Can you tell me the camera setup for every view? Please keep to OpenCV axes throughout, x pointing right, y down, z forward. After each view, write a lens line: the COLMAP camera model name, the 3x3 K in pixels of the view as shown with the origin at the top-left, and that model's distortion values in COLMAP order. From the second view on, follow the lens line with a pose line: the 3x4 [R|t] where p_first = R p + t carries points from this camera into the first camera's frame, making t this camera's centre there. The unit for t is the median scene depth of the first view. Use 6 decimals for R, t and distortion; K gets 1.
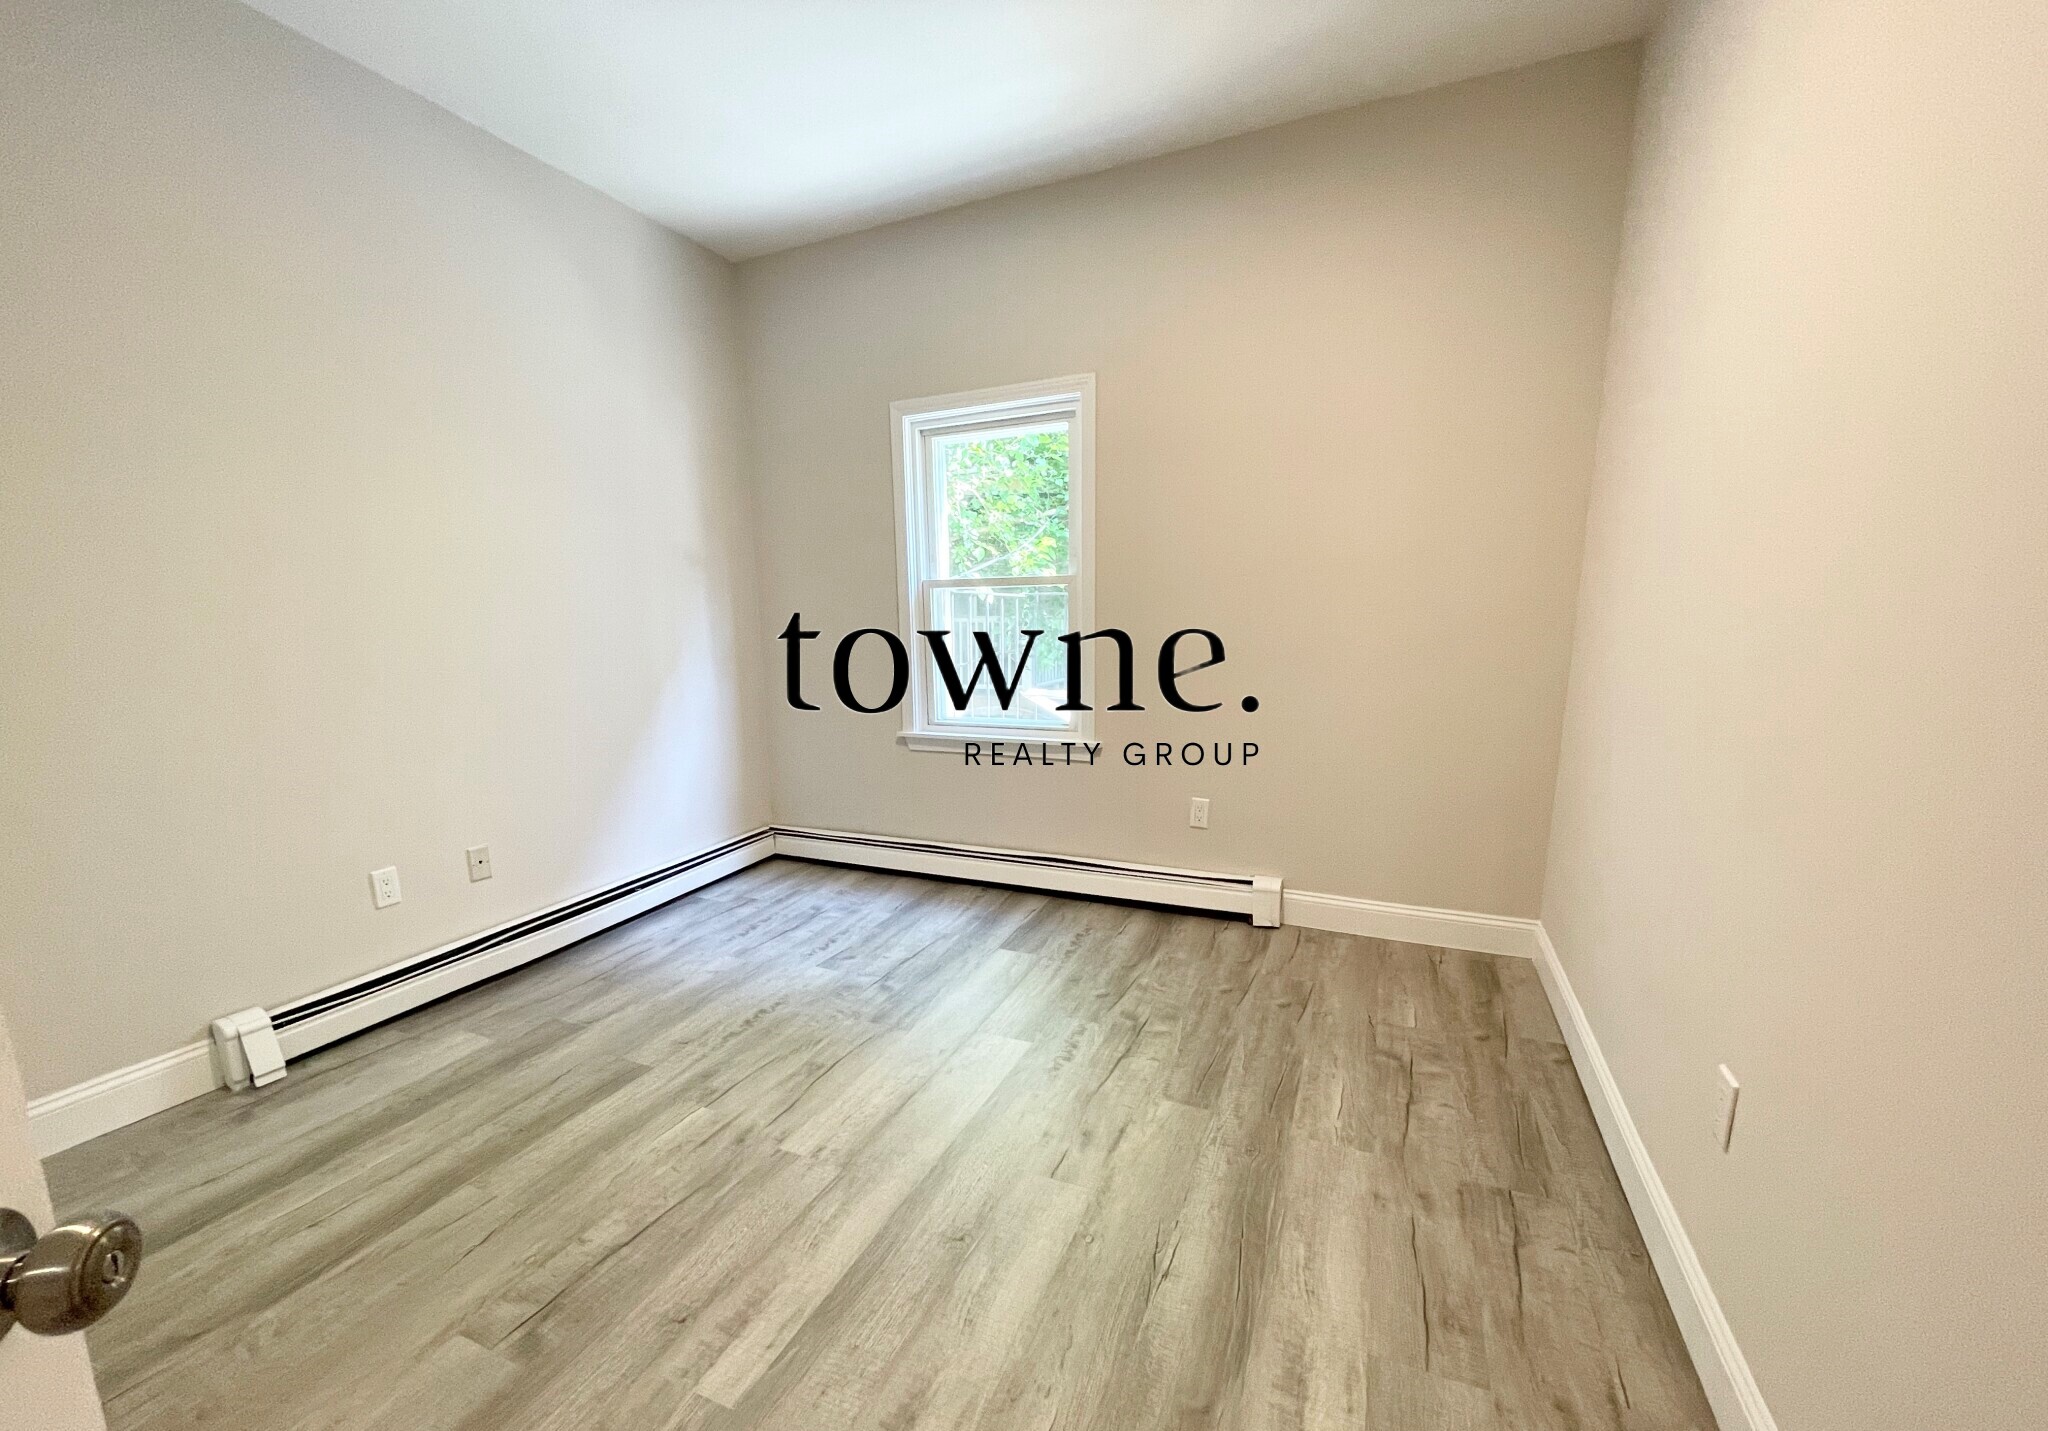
lens RADIAL K [[827.5, 0, 1023.6], [0, 827.5, 773.7], [0, 0, 1]] dist [-0.002085, -0.000023]
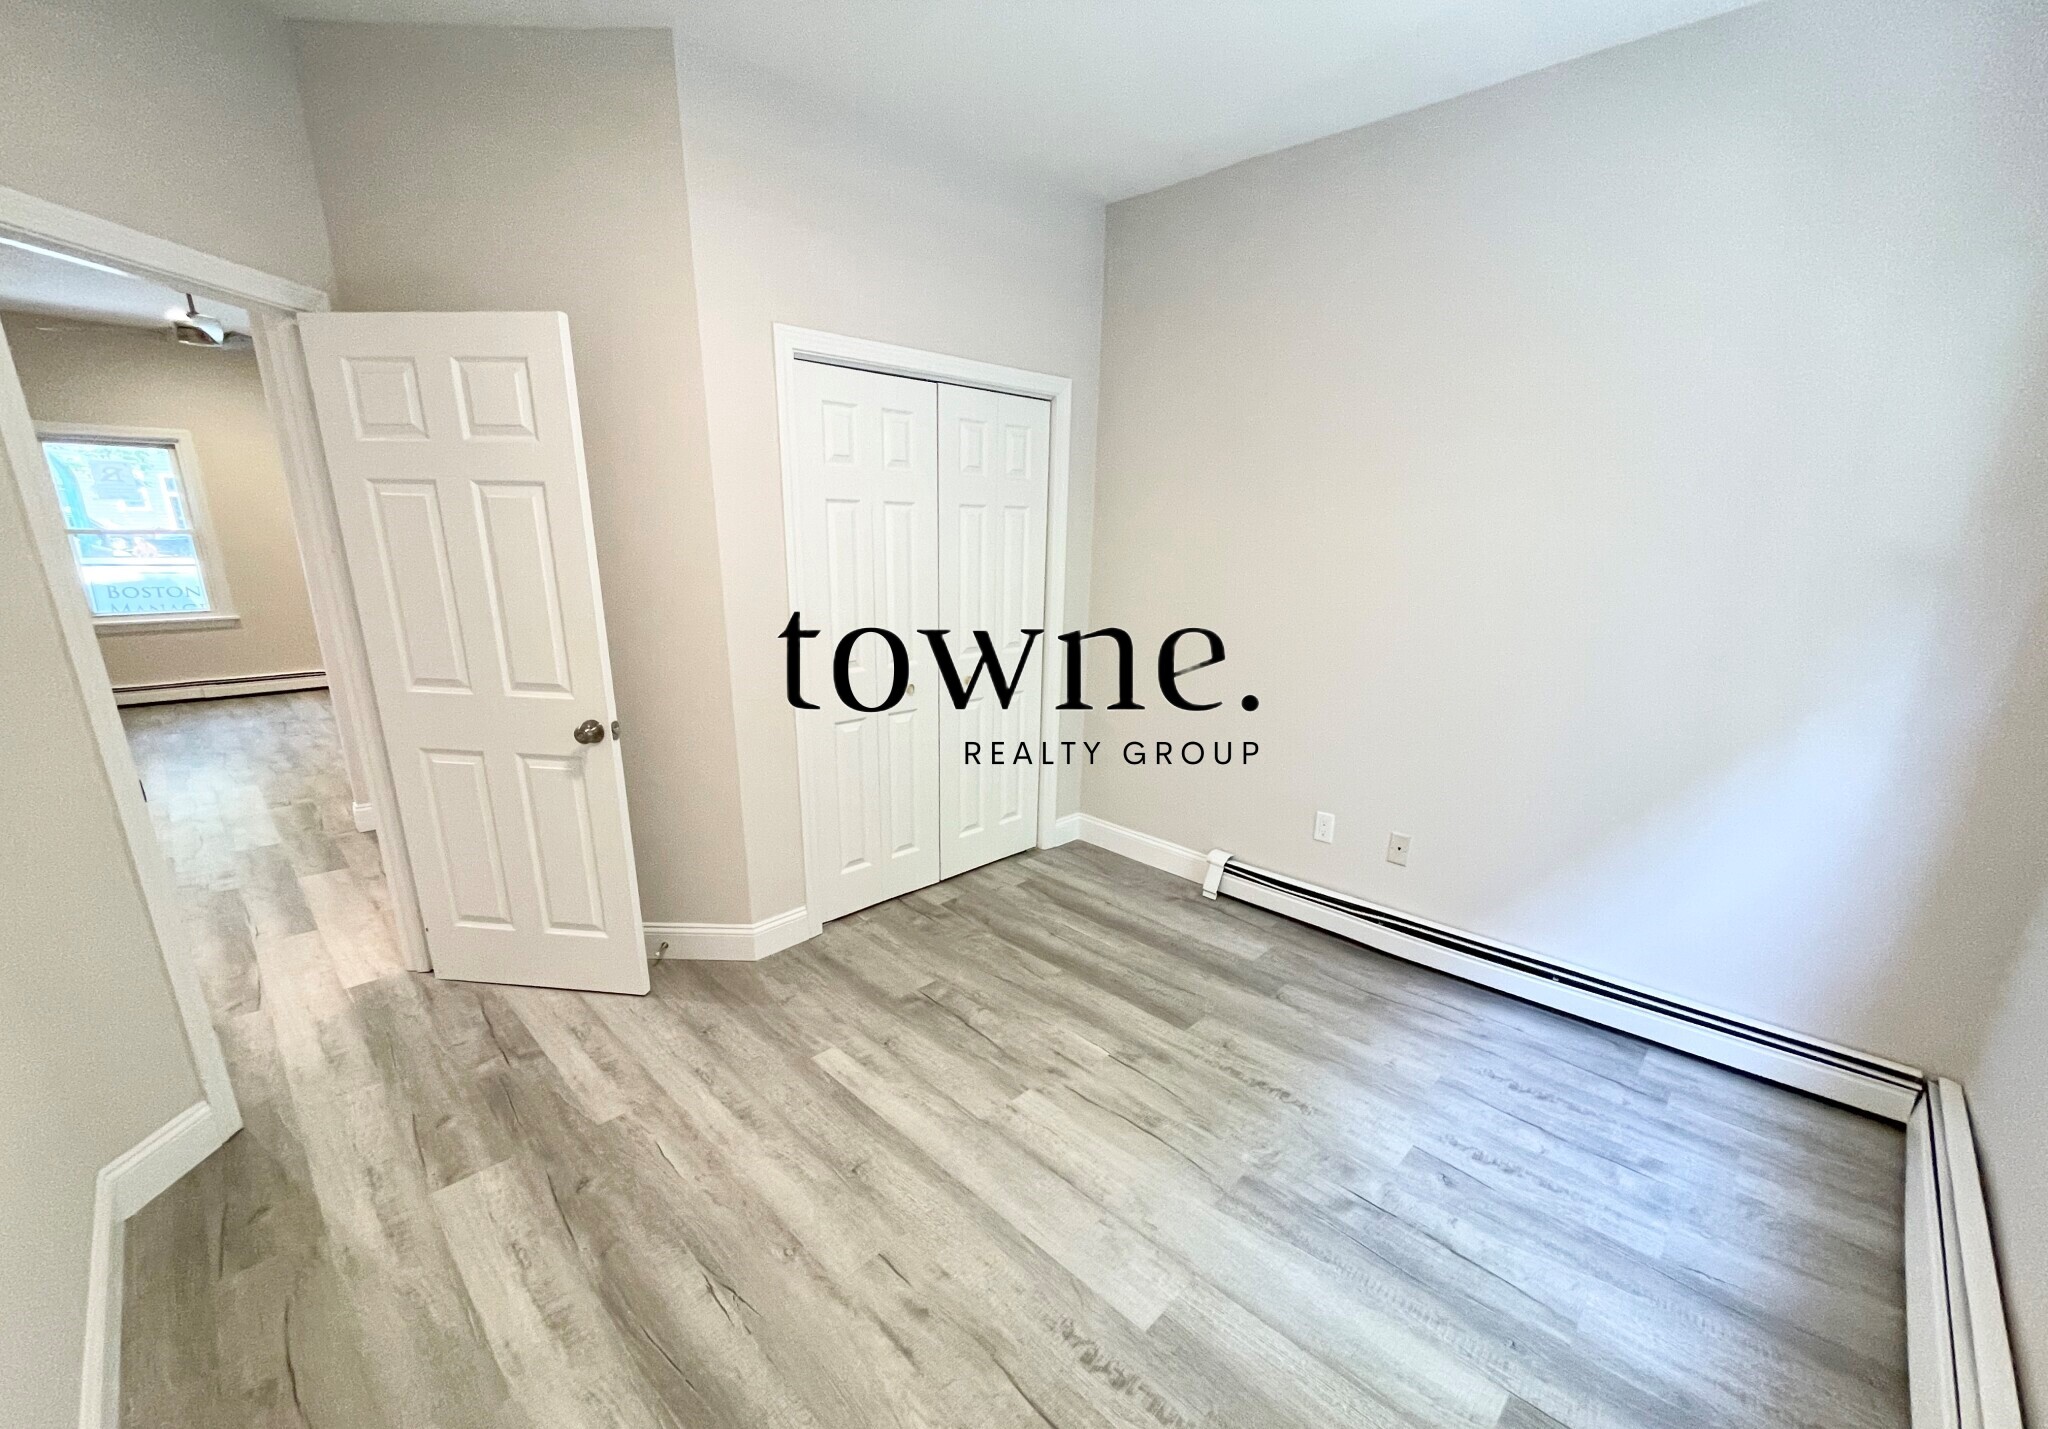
lens RADIAL K [[827.5, 0, 1023.6], [0, 827.5, 772.7], [0, 0, 1]] dist [-0.002085, -0.000023]
pose [[-0.359927, 0.271427, -0.892625, 0.590877], [-0.193573, 0.914202, 0.356041, -0.354811], [0.912679, 0.300937, -0.276505, 1.071839]]
